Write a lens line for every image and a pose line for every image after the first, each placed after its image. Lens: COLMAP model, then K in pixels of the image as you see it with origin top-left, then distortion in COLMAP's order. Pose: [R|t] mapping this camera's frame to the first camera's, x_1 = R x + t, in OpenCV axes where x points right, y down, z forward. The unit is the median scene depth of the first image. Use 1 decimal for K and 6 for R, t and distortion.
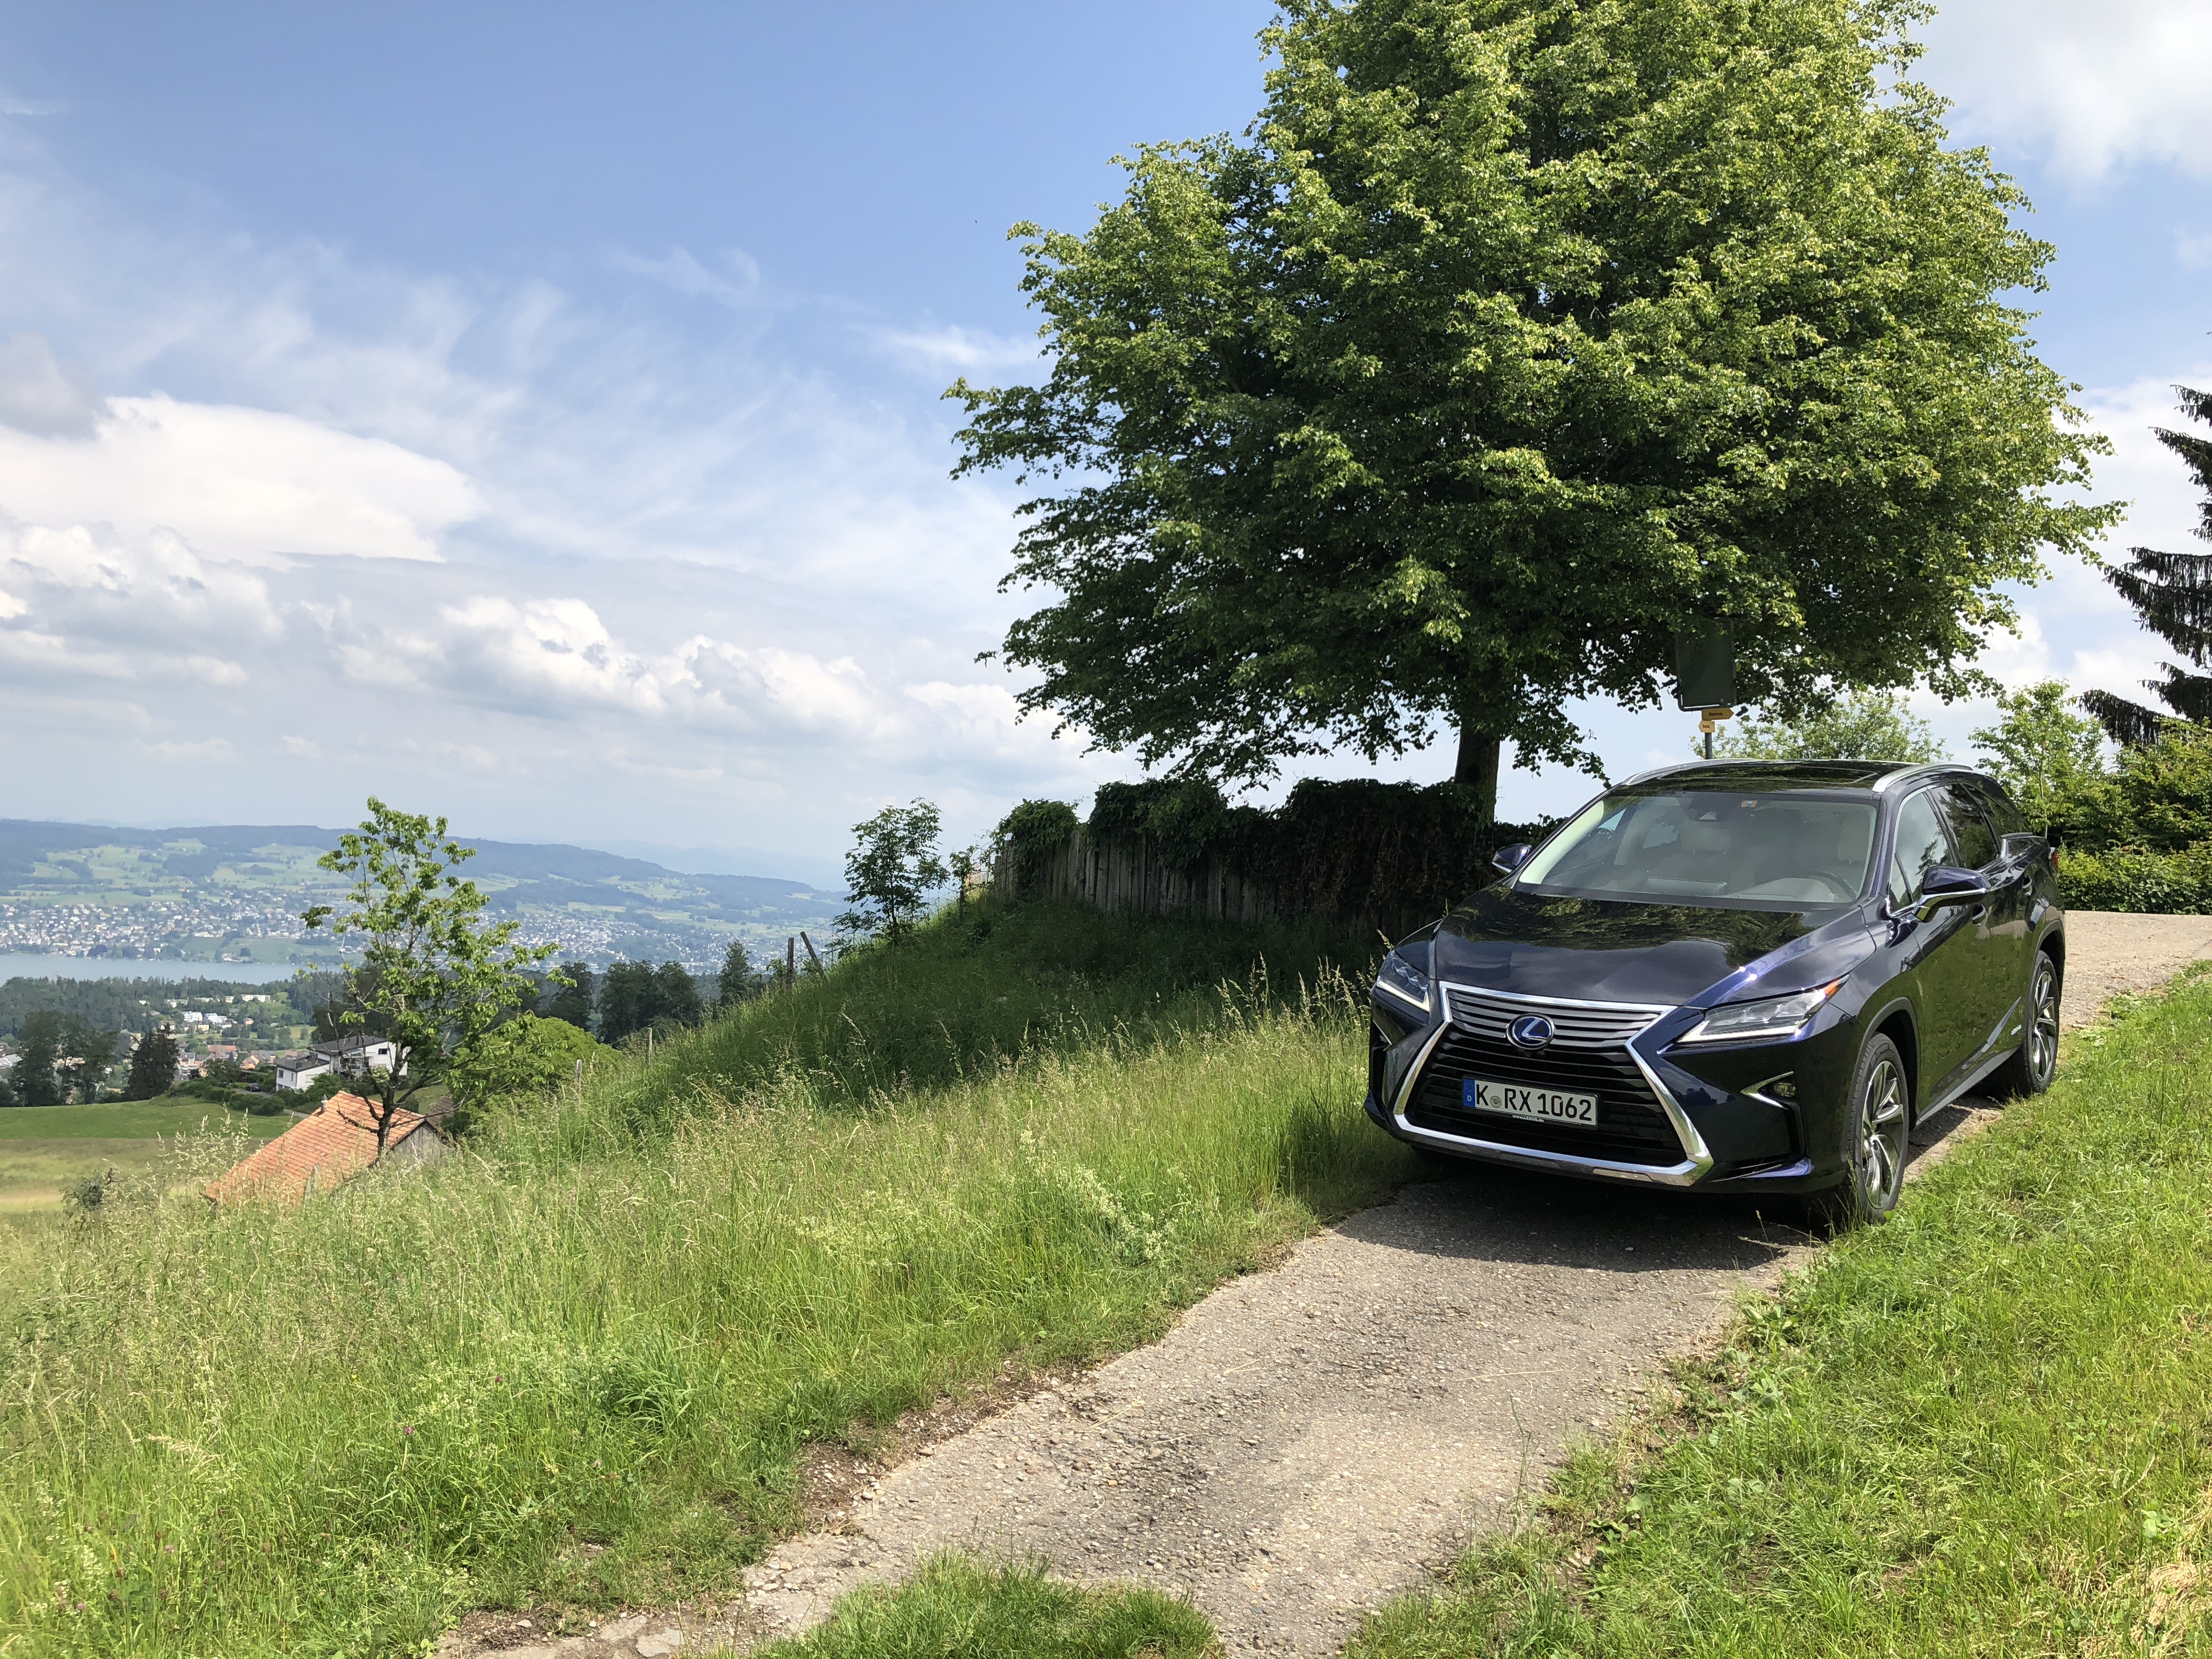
lens RADIAL K [[1807.8, 0, 1117.6], [0, 1807.8, 827.3], [0, 0, 1]] dist [0.056635, -0.075808]
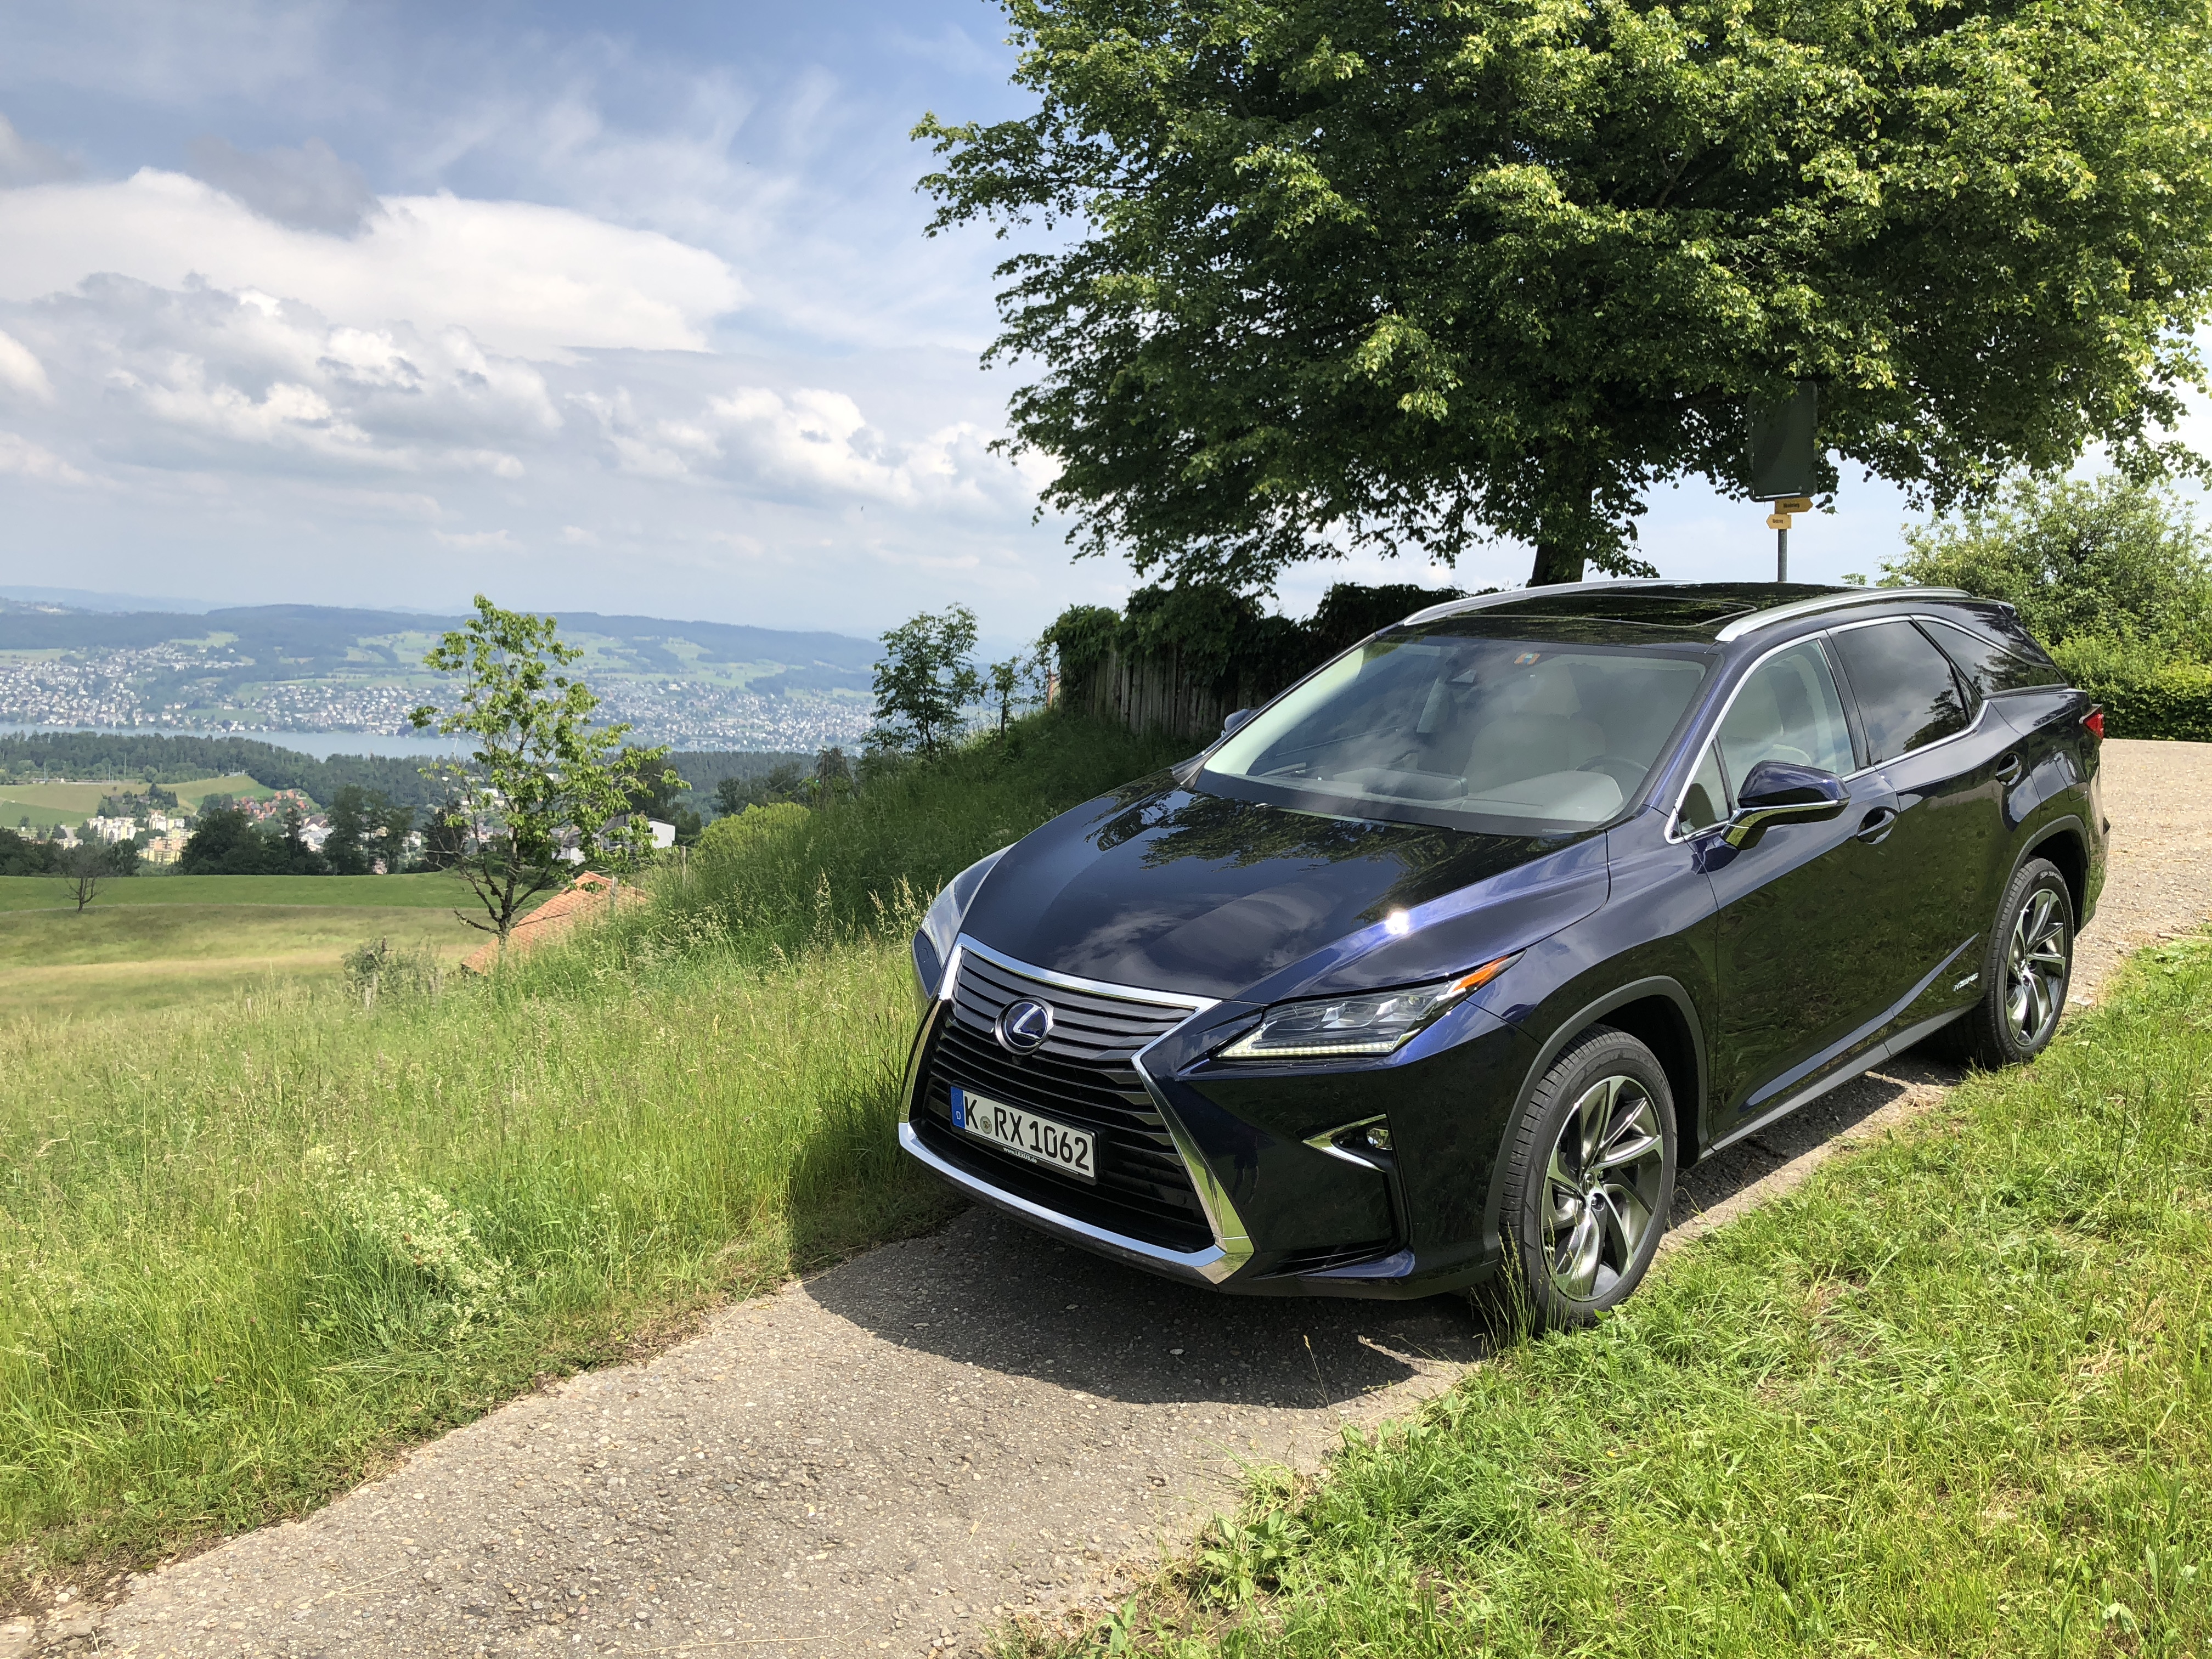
lens RADIAL K [[1803.8, 0, 1106.0], [0, 1803.8, 829.5], [0, 0, 1]] dist [0.061790, -0.051433]
pose [[0.989577, 0.017375, -0.142949, 0.129335], [-0.000466, 0.993075, 0.117481, -0.013034], [0.144001, -0.116190, 0.982733, 0.136624]]
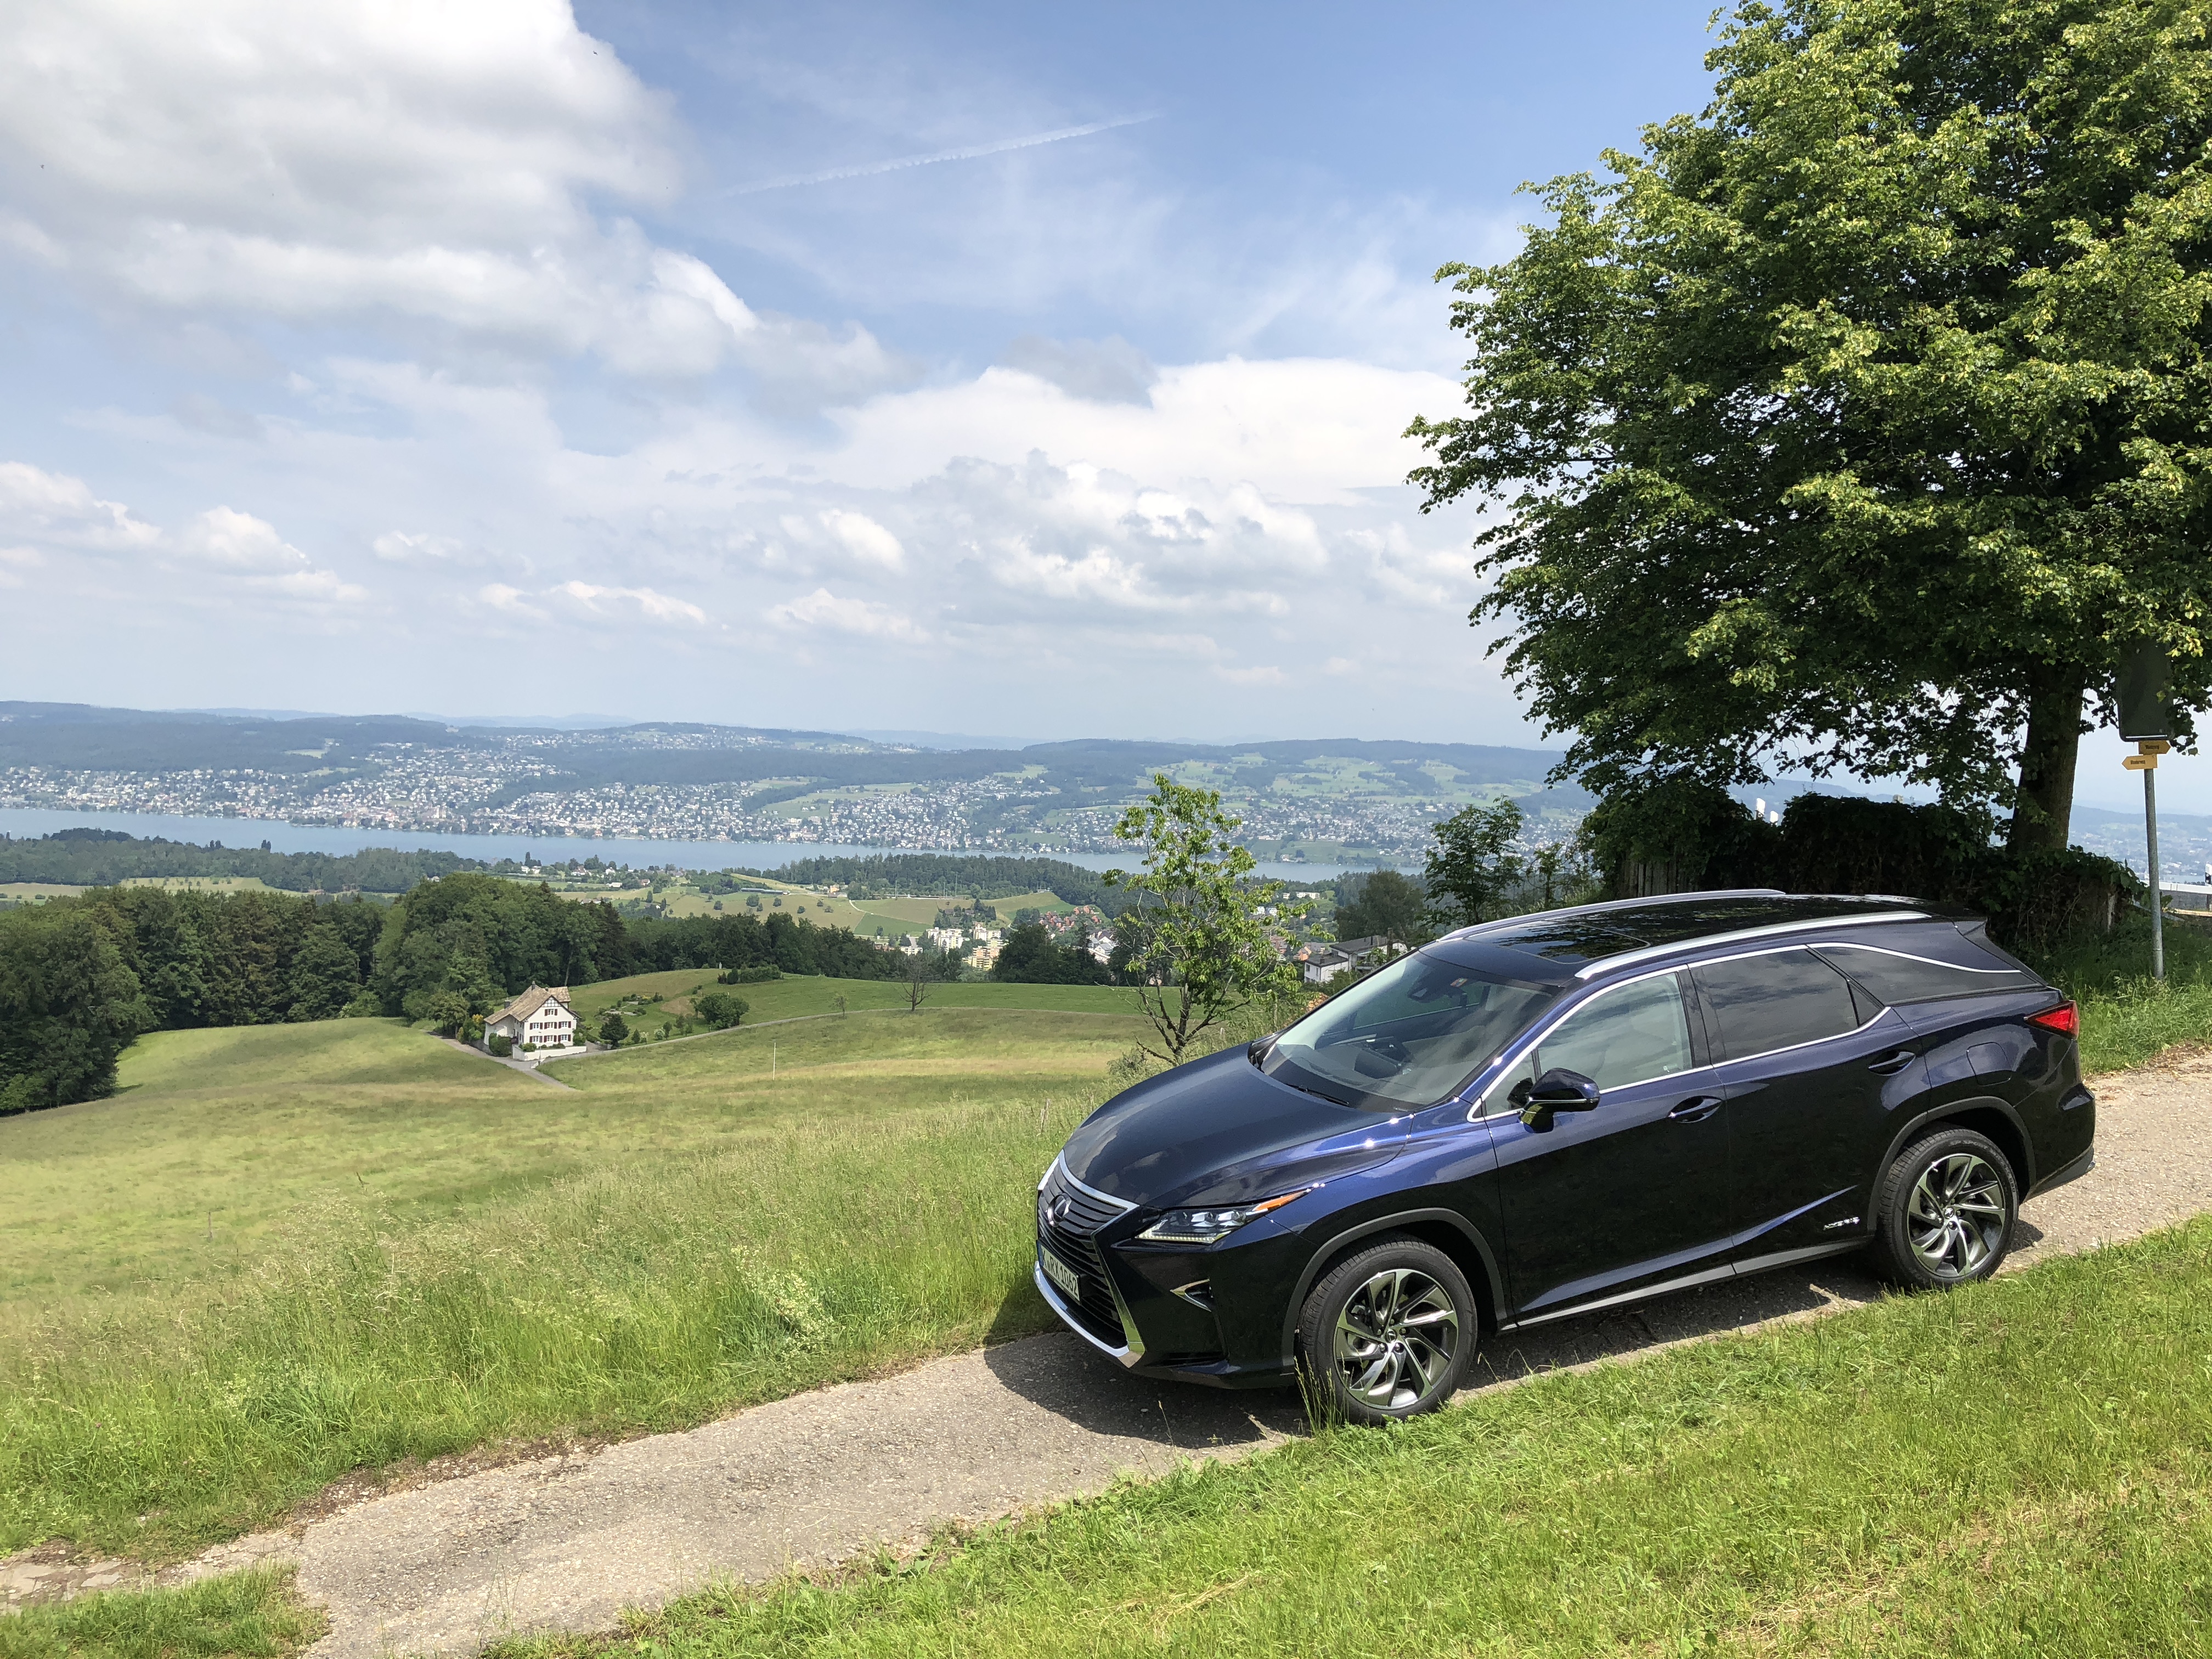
lens RADIAL K [[1807.8, 0, 1117.6], [0, 1807.8, 827.3], [0, 0, 1]] dist [0.056635, -0.075808]
pose [[0.852972, 0.002066, -0.521952, 0.318429], [0.025429, 0.998640, 0.045509, -0.067389], [0.521337, -0.052091, 0.851760, 0.018598]]
